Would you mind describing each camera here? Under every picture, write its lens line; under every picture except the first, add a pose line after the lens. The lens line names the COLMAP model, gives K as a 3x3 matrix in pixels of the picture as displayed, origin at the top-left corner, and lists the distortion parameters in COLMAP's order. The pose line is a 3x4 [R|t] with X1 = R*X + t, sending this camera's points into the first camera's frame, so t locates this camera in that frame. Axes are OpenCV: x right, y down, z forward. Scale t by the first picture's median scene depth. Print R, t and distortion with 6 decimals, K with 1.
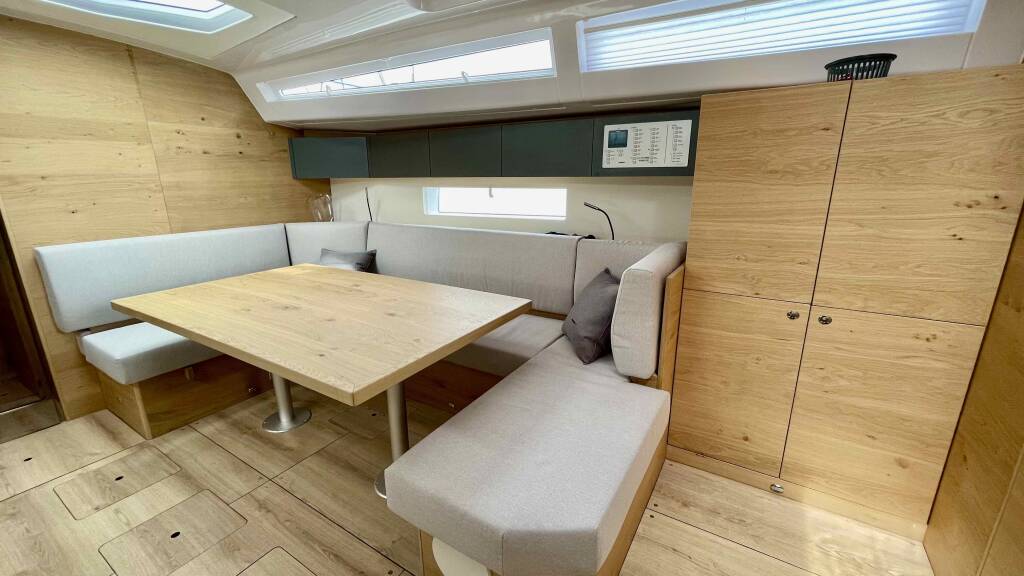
lens RADIAL K [[413.4, 0, 512.0], [0, 413.4, 288.0], [0, 0, 1]] dist [-0.004657, 0.002585]
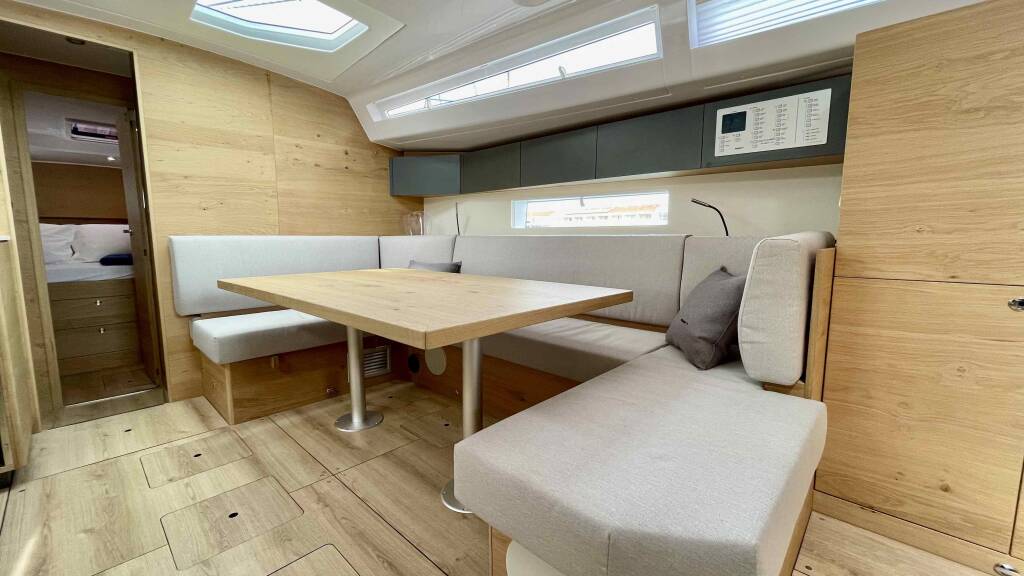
lens RADIAL K [[413.4, 0, 512.0], [0, 413.4, 288.0], [0, 0, 1]] dist [-0.004657, 0.002585]
pose [[0.981021, 0.030465, -0.191493, -0.028600], [-0.056457, 0.989670, -0.131782, 0.131627], [0.185501, 0.140092, 0.972607, 0.105177]]
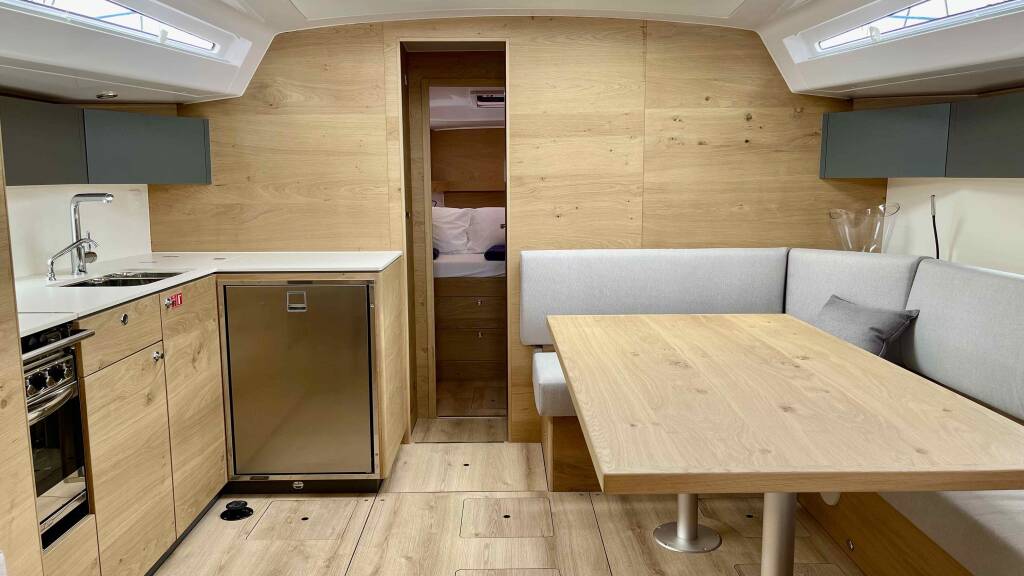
lens RADIAL K [[776.3, 0, 512.0], [0, 776.3, 288.0], [0, 0, 1]] dist [0.033451, -0.005214]
pose [[0.536982, 0.124108, -0.834414, 0.322211], [-0.212453, 0.977133, 0.008613, -0.024430], [0.816403, 0.172648, 0.551070, 0.015421]]
